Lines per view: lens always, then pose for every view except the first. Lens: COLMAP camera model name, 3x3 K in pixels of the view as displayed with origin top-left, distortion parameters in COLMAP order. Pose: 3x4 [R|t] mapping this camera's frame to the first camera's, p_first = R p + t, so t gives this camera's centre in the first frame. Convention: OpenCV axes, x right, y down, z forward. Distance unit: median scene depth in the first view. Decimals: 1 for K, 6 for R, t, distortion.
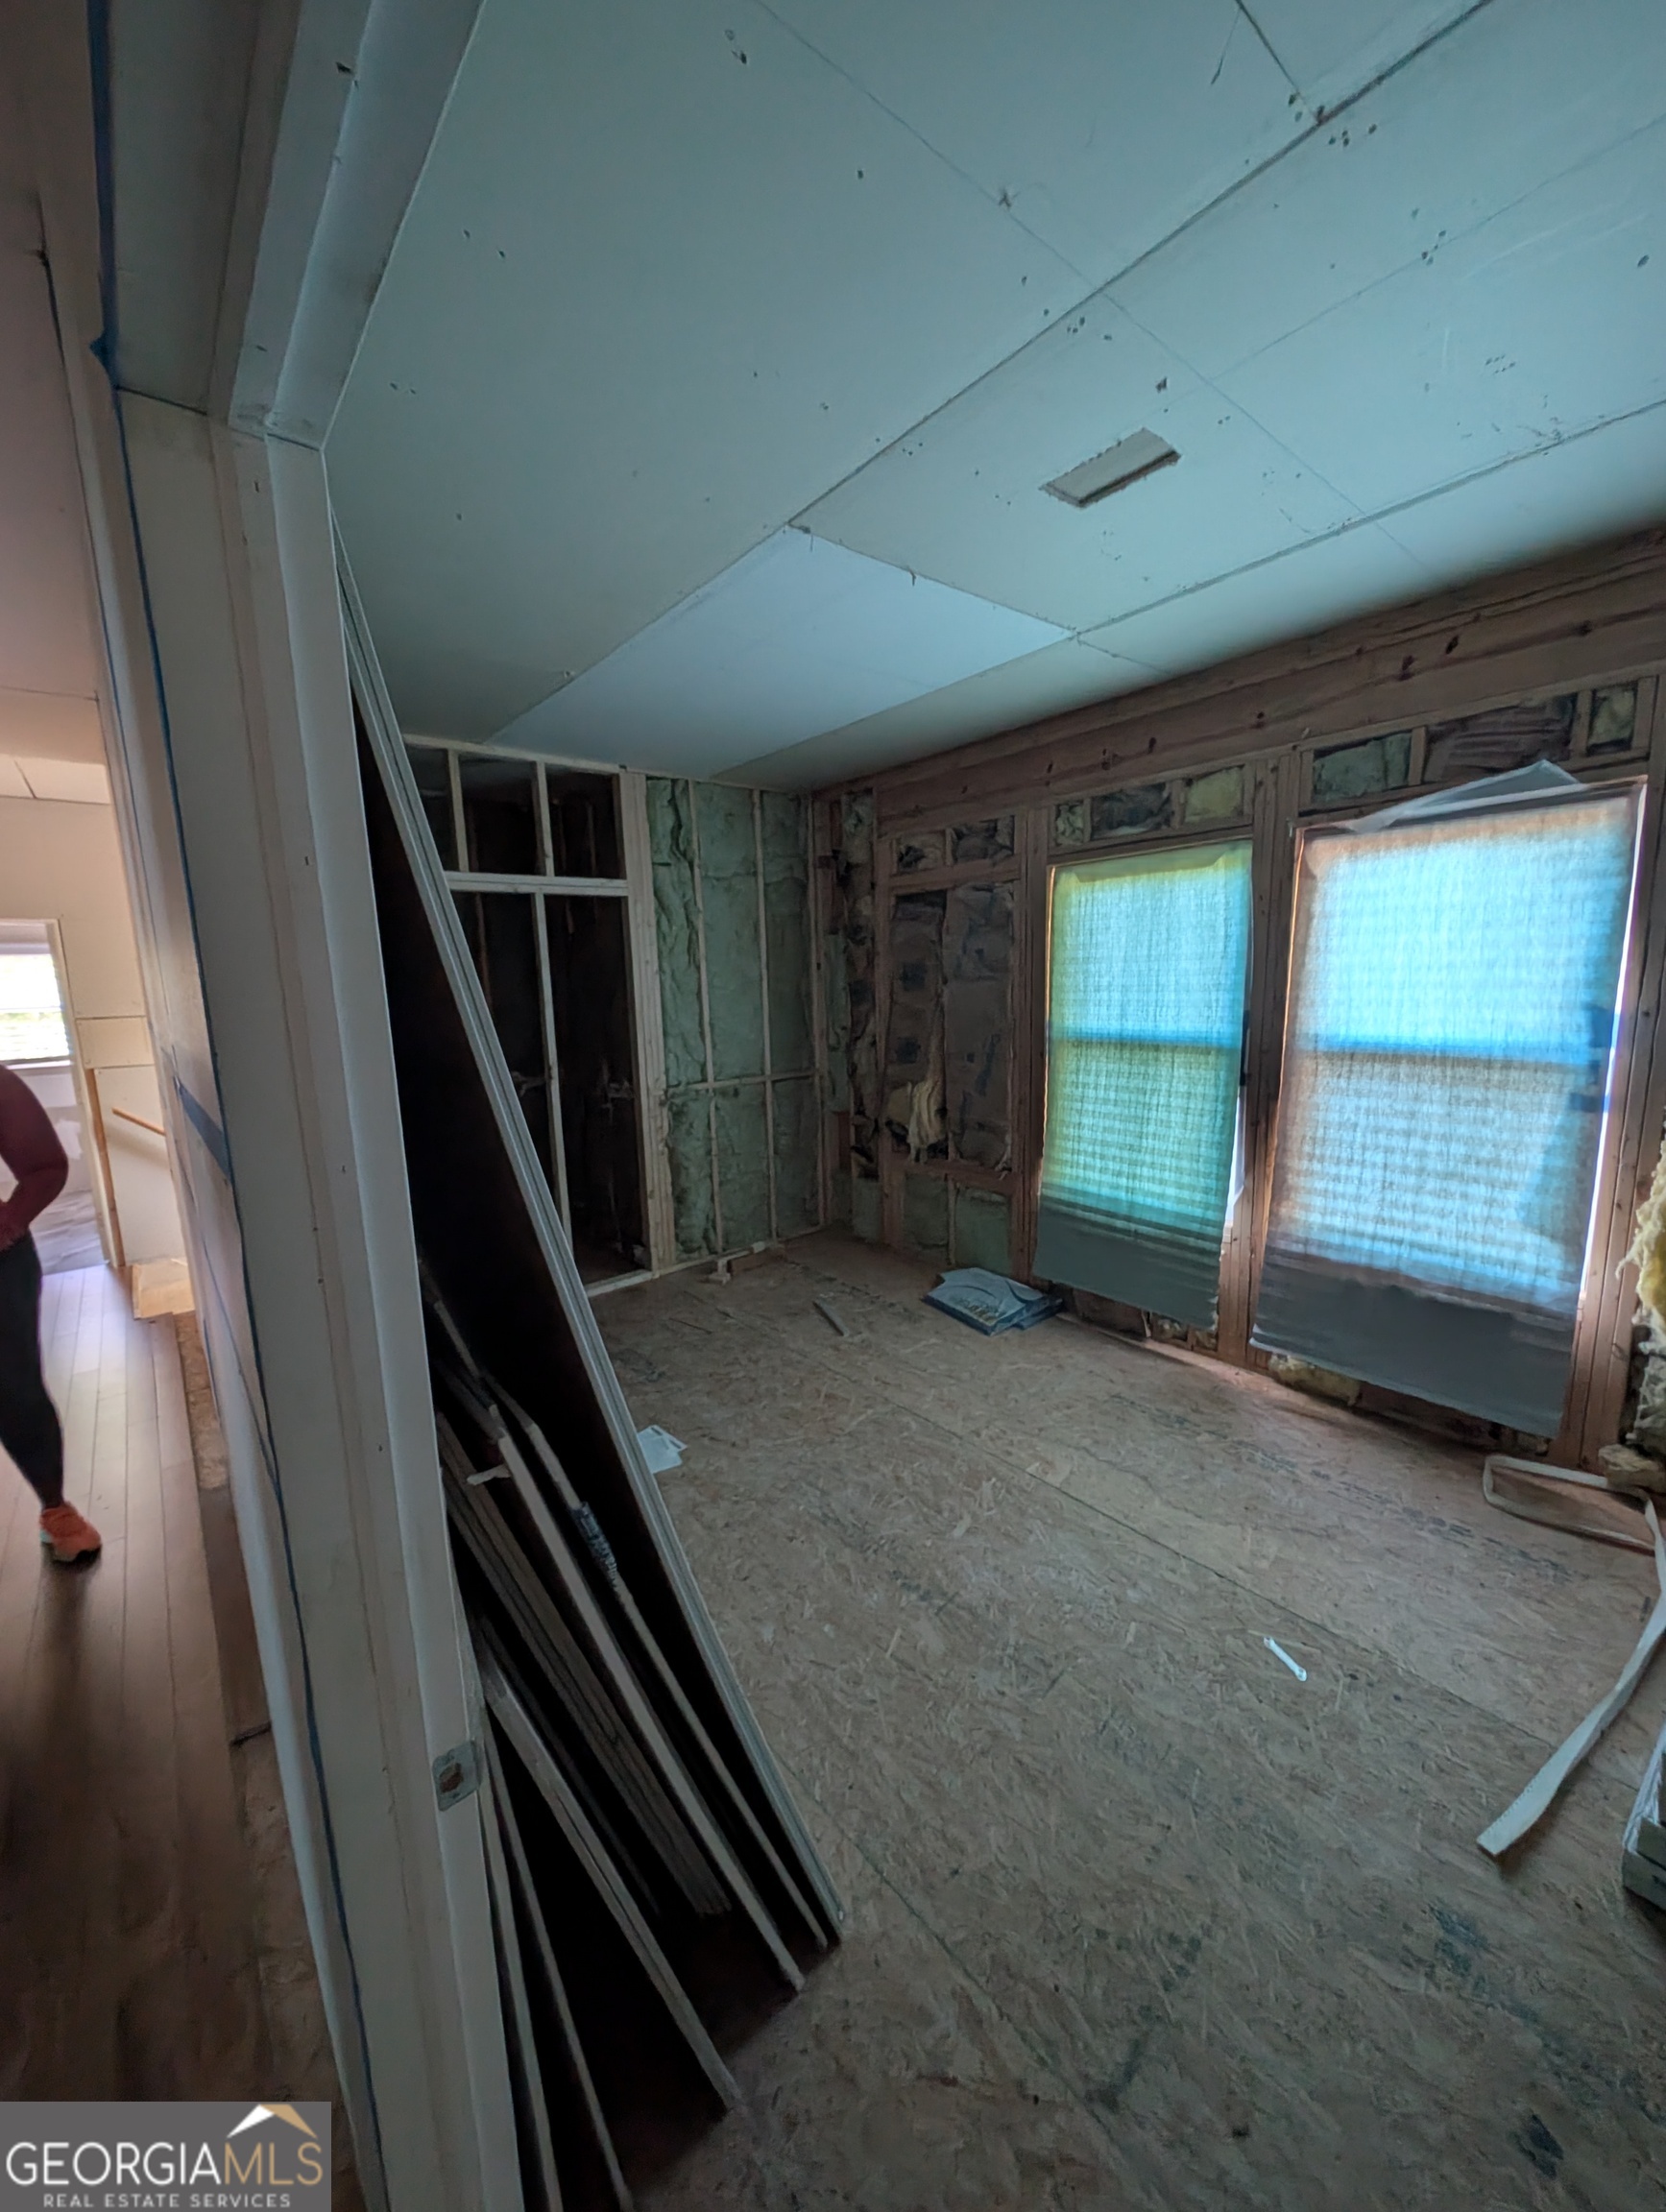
lens RADIAL K [[819.3, 0, 814.2], [0, 819.3, 1098.5], [0, 0, 1]] dist [-0.000024, -0.003482]
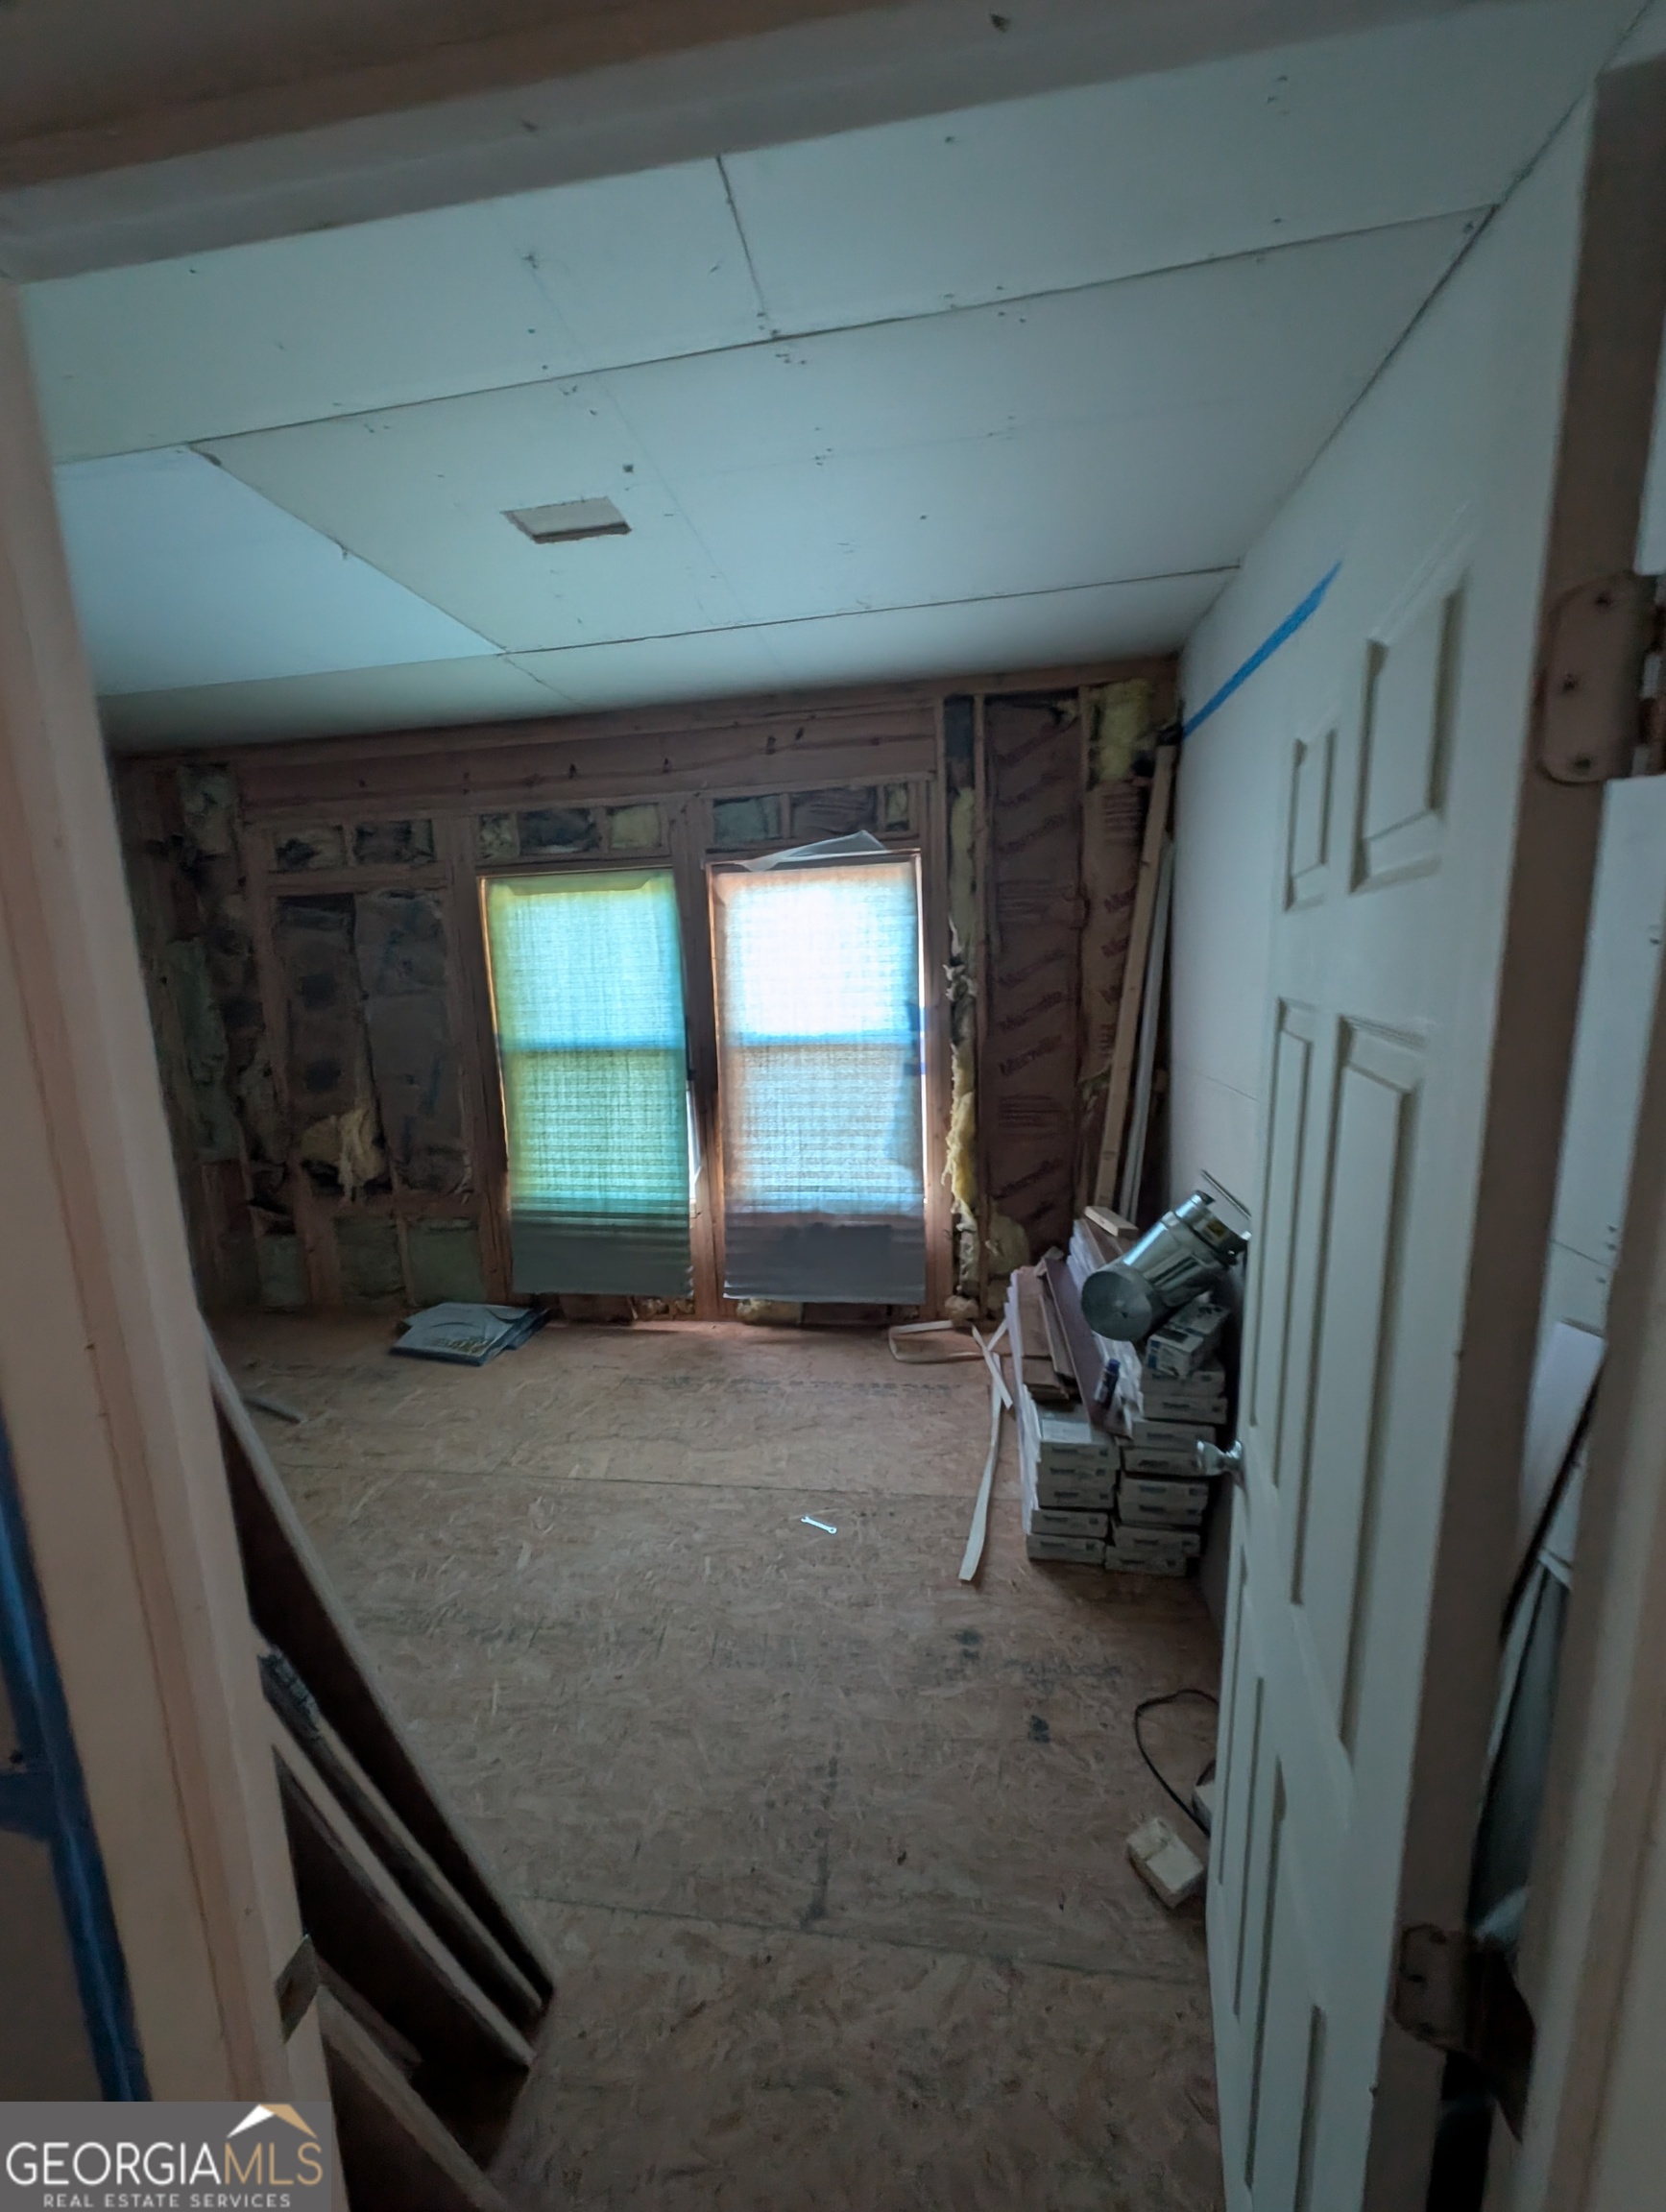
lens RADIAL K [[819.3, 0, 828.9], [0, 819.3, 1095.8], [0, 0, 1]] dist [-0.000024, -0.003482]
pose [[0.746101, -0.101106, 0.658112, -0.109657], [0.112349, 0.993348, 0.025240, -0.001431], [-0.656286, 0.055107, 0.752497, 0.002572]]
